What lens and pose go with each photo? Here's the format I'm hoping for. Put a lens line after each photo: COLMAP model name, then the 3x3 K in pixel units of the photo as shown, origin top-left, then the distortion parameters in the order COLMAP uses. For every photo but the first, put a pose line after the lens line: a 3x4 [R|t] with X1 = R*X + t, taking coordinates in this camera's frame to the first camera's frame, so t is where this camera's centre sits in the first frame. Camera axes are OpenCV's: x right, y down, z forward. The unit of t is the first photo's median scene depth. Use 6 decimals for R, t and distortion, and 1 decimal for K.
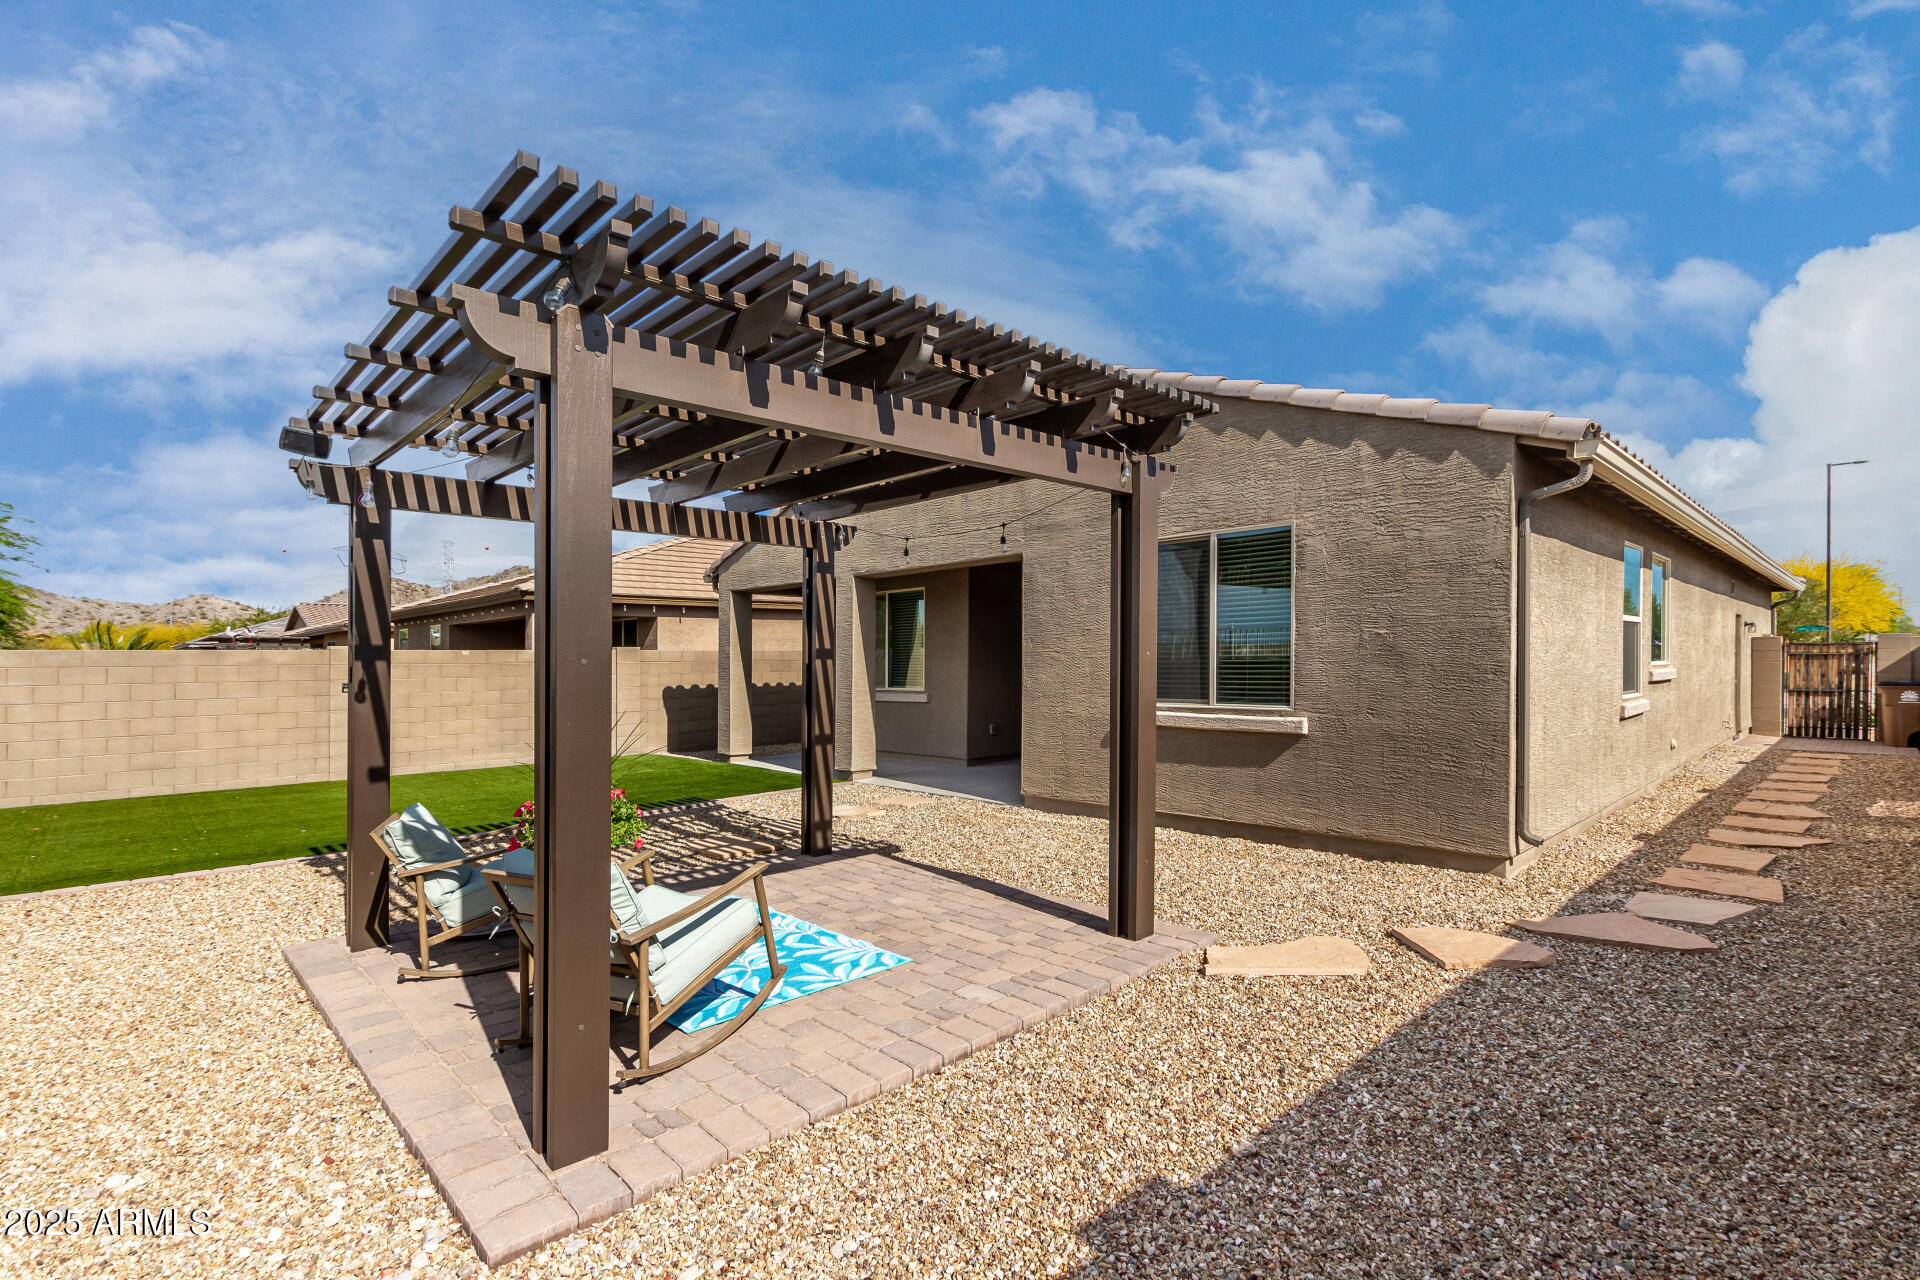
lens RADIAL K [[942.5, 0, 966.3], [0, 942.5, 647.9], [0, 0, 1]] dist [0.000978, 0.000413]
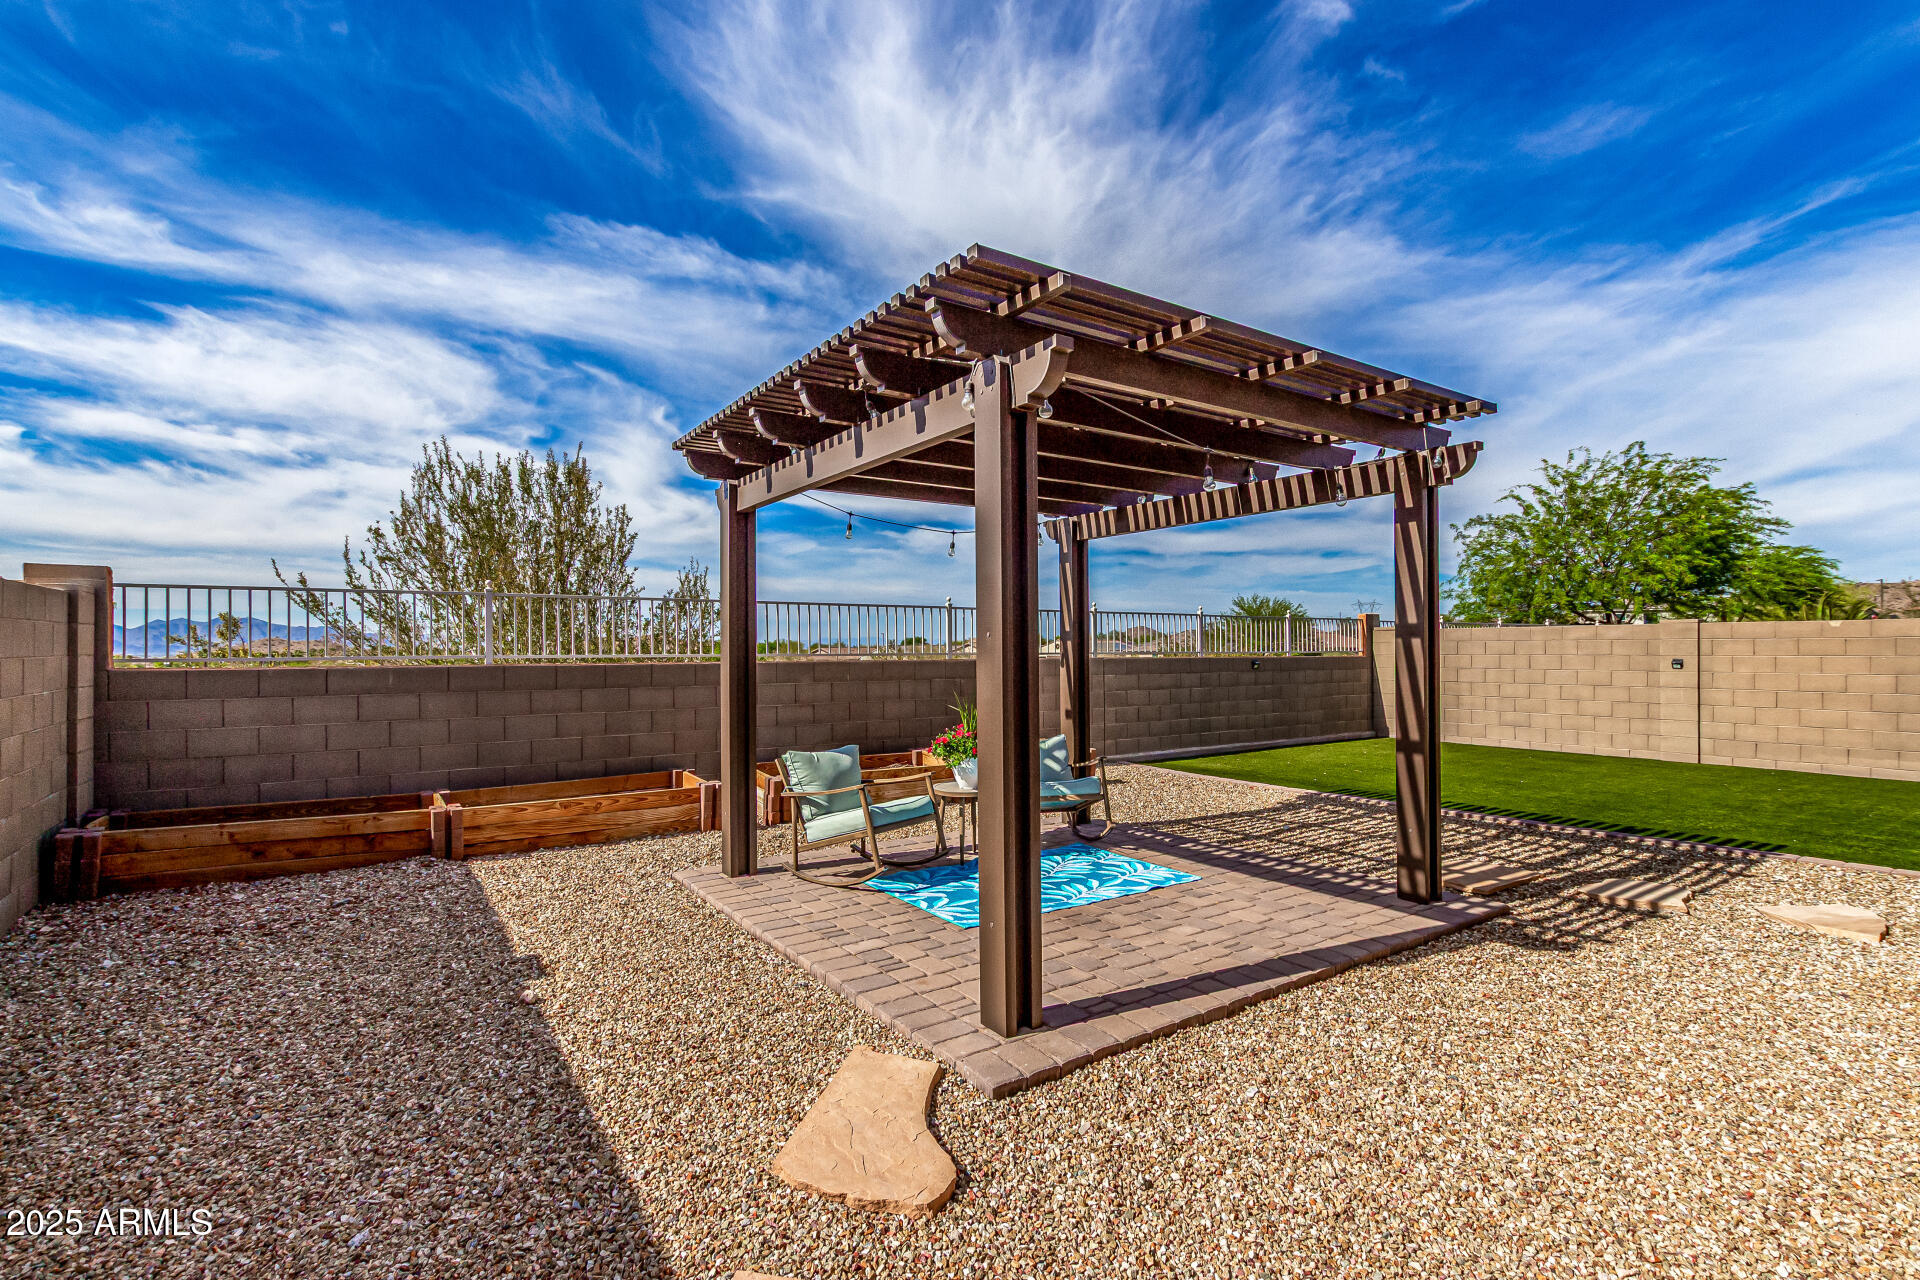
lens RADIAL K [[942.5, 0, 966.3], [0, 942.5, 647.9], [0, 0, 1]] dist [0.000978, 0.000413]
pose [[-0.216167, 0.010602, -0.976299, 0.660042], [0.020909, 0.999762, 0.006227, 0.010886], [0.976133, -0.019067, -0.216337, 0.852214]]
